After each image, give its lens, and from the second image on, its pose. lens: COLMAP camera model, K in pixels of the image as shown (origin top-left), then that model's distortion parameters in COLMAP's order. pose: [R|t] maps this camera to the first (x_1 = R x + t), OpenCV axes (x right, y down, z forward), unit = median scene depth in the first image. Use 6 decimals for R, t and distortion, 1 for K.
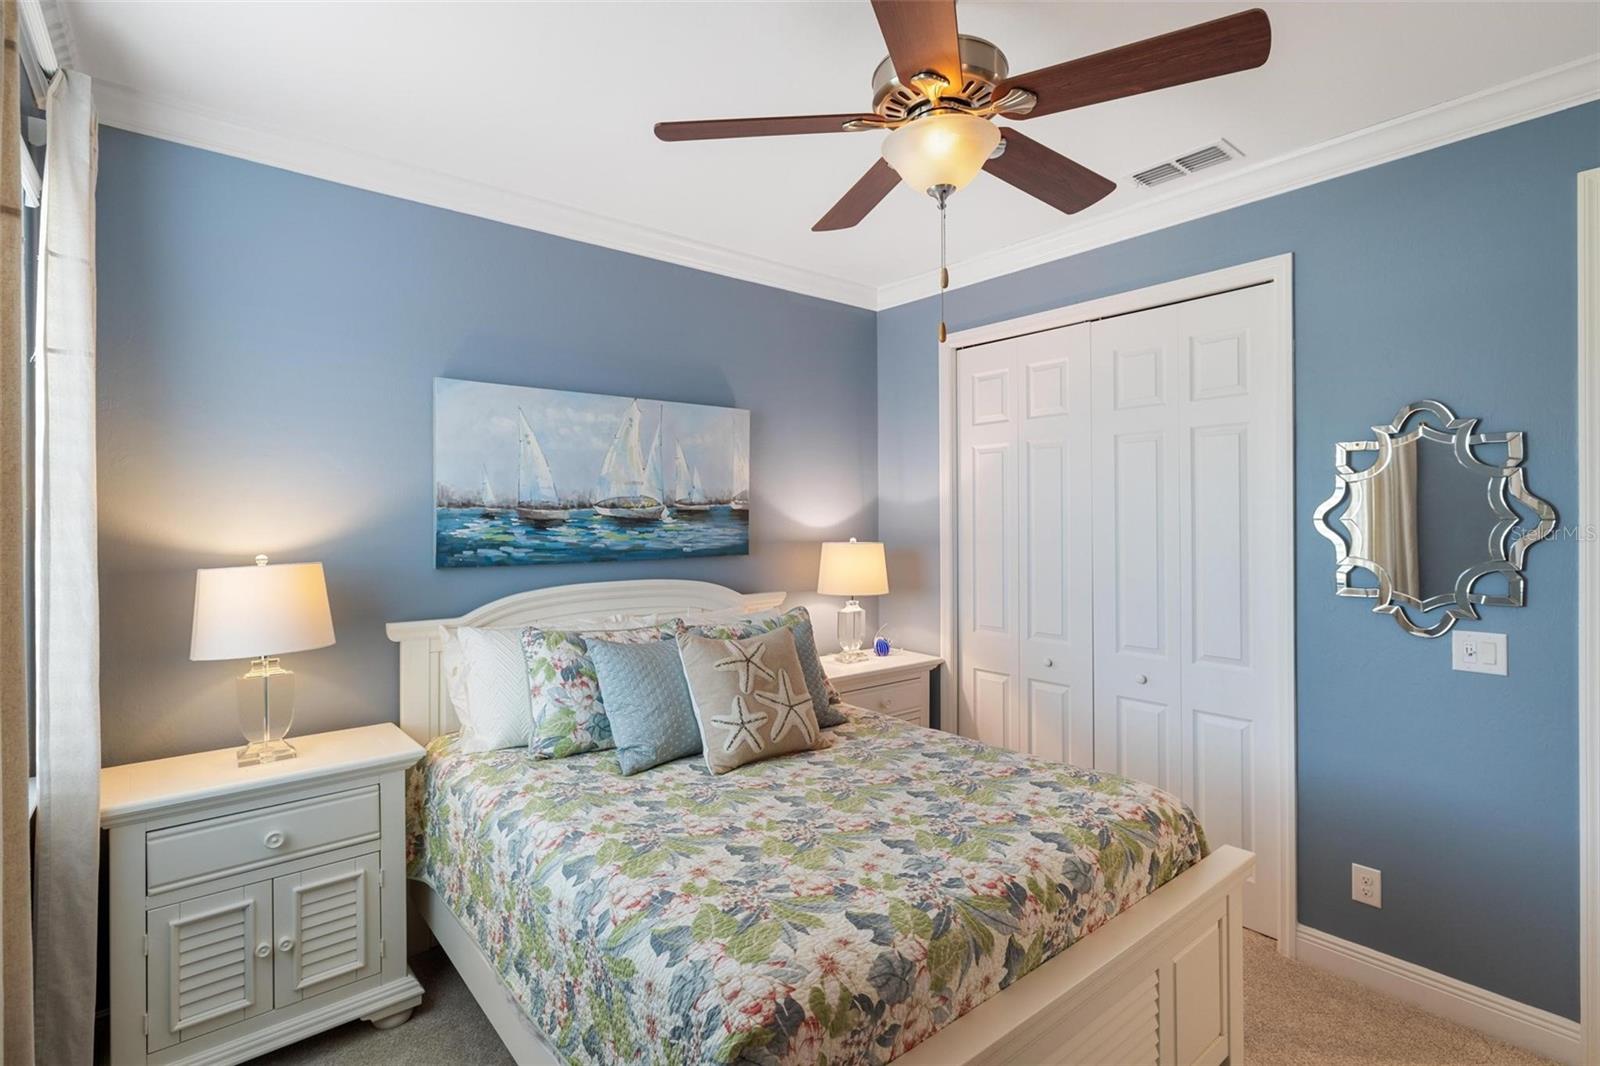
lens RADIAL K [[765.6, 0, 800.0], [0, 765.6, 533.0], [0, 0, 1]] dist [-0.000223, 0.000166]
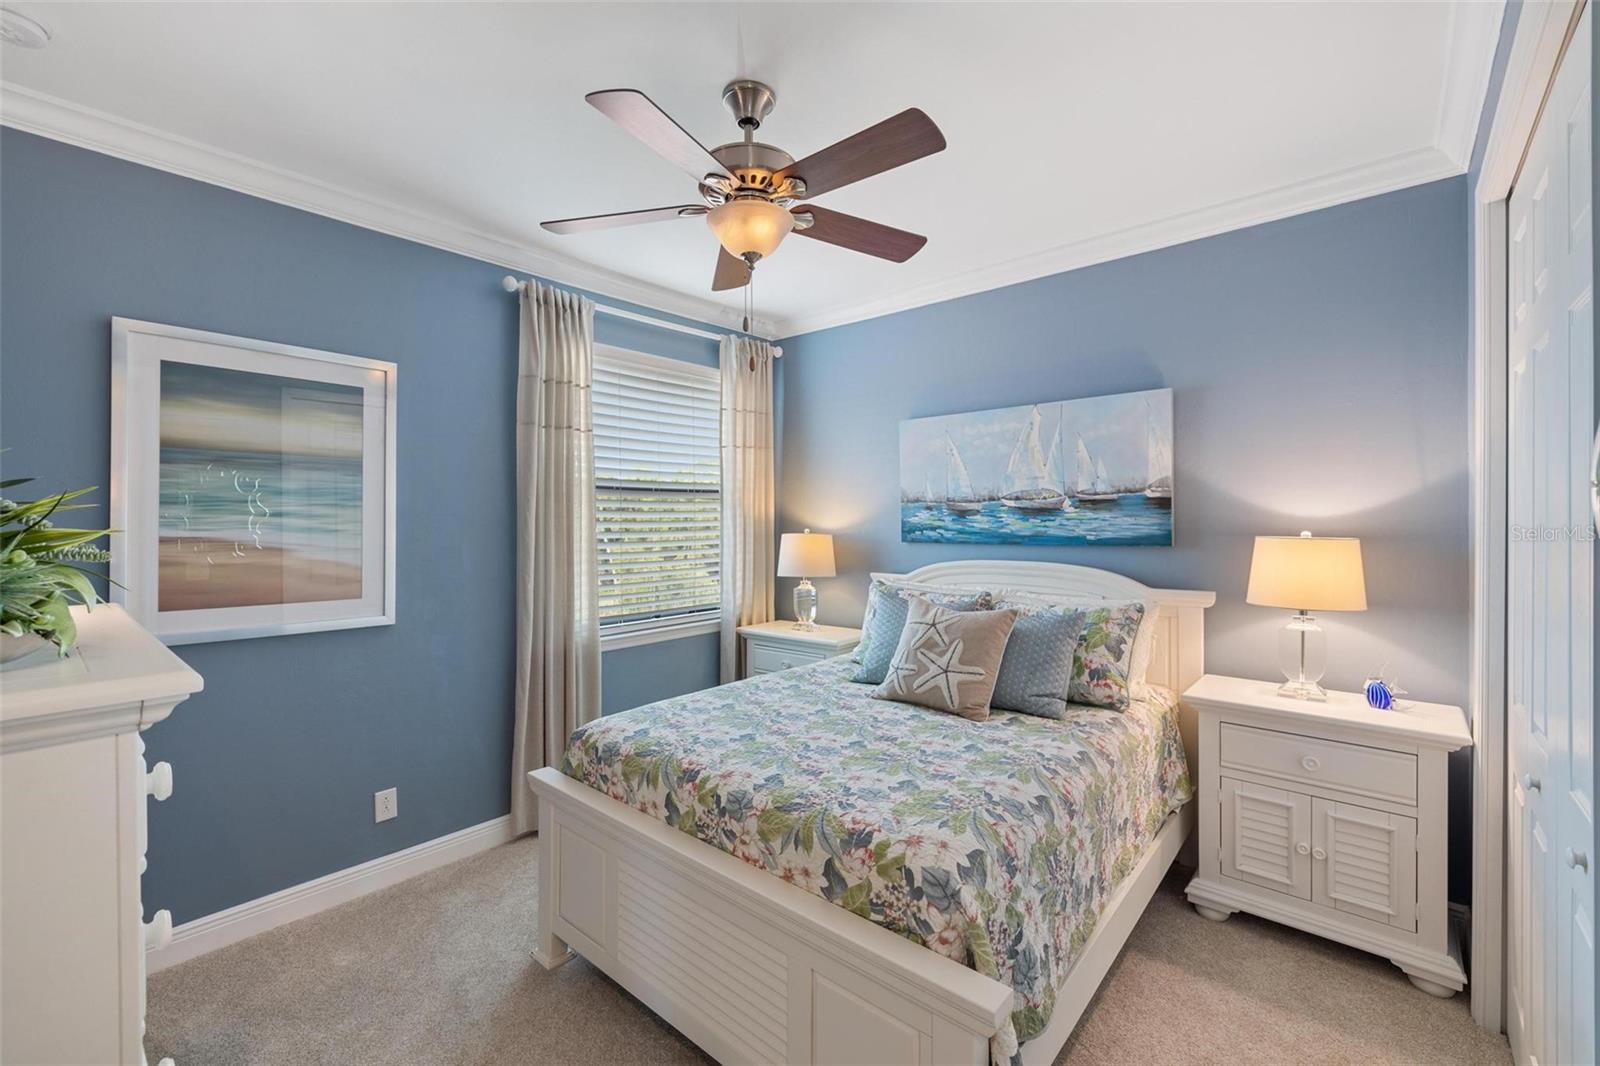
lens RADIAL K [[675.4, 0, 800.0], [0, 675.4, 533.0], [0, 0, 1]] dist [0.002931, 0.000360]
pose [[0.155191, 0.020125, -0.987679, 0.762250], [-0.016256, 0.999709, 0.017815, 0.005777], [0.987751, 0.013290, 0.155473, 0.506408]]
